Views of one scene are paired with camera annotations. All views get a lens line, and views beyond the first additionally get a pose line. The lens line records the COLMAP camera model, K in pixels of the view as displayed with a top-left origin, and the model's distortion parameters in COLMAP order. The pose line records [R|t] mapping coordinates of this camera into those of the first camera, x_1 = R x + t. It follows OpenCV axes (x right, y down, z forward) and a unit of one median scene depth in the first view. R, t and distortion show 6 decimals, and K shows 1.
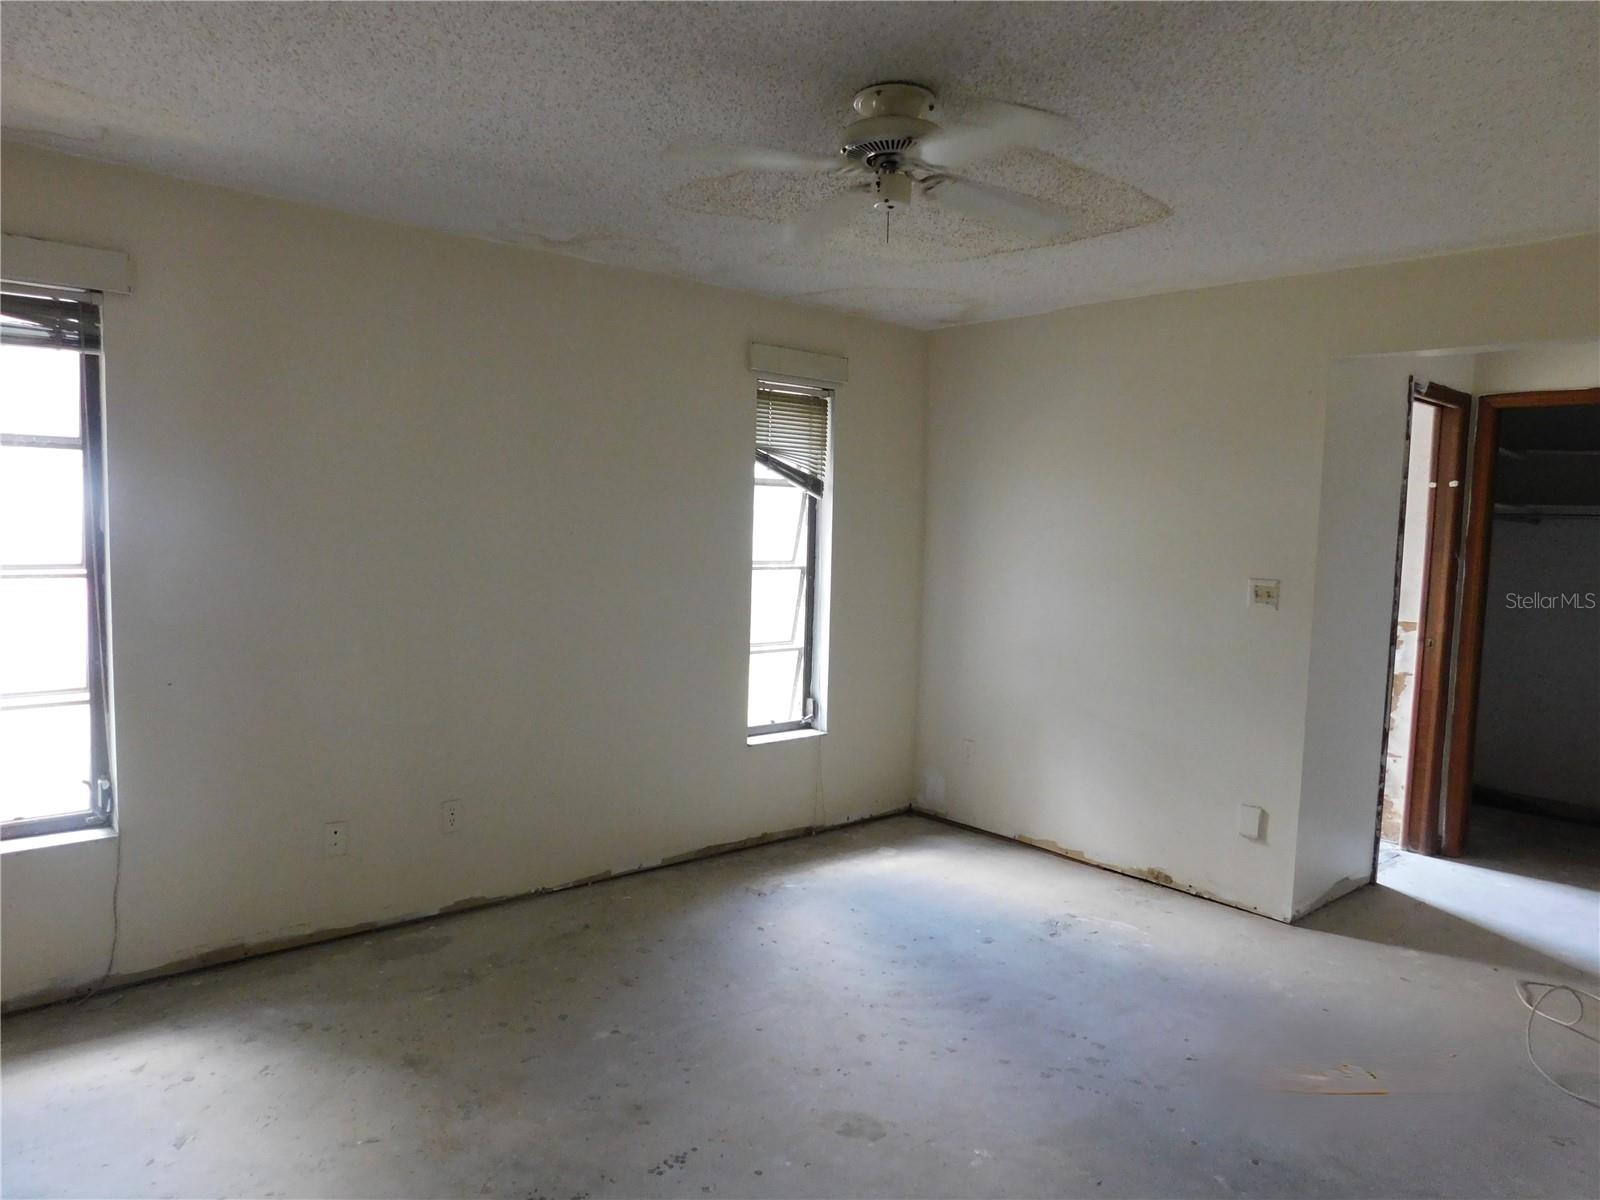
lens RADIAL K [[1065.8, 0, 792.7], [0, 1065.8, 605.8], [0, 0, 1]] dist [0.001874, 0.002496]
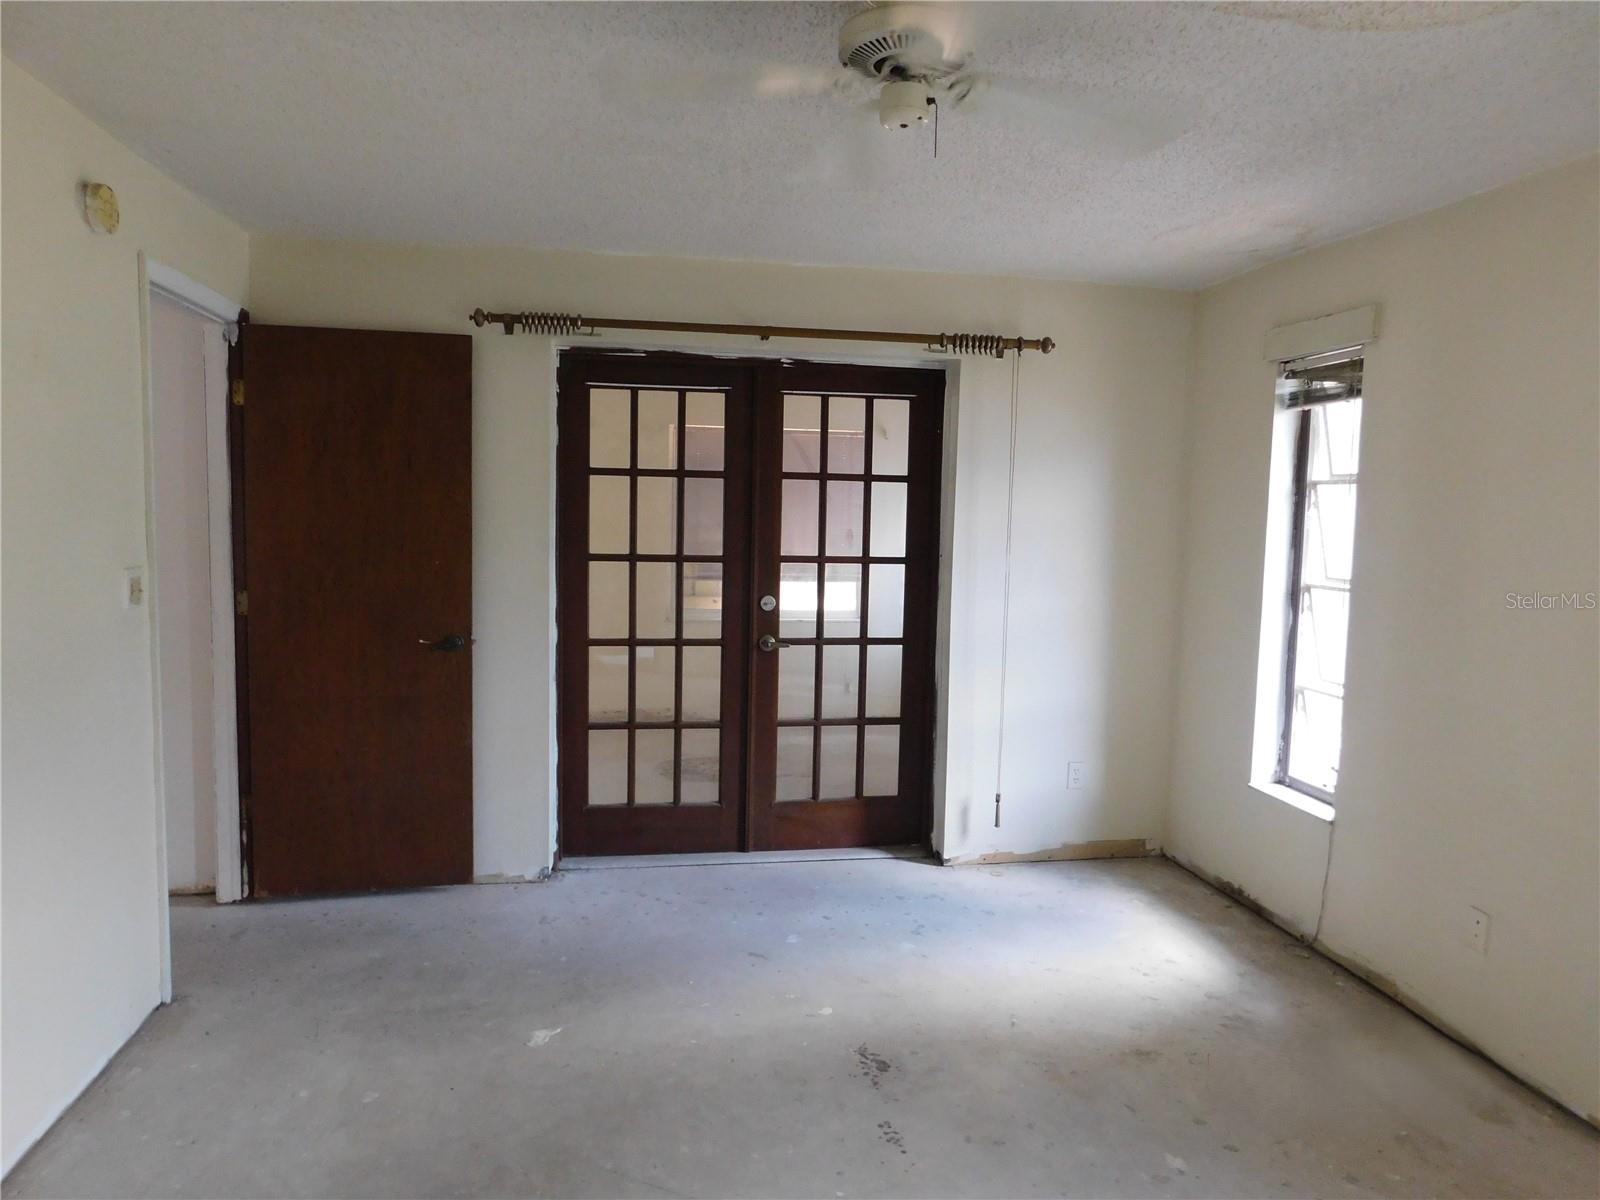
lens RADIAL K [[1065.8, 0, 792.4], [0, 1065.8, 593.8], [0, 0, 1]] dist [0.001874, 0.002496]
pose [[-0.500708, 0.037047, -0.864823, 0.664617], [-0.108164, 0.988575, 0.104972, -0.085396], [0.858832, 0.146103, -0.490980, 1.090550]]
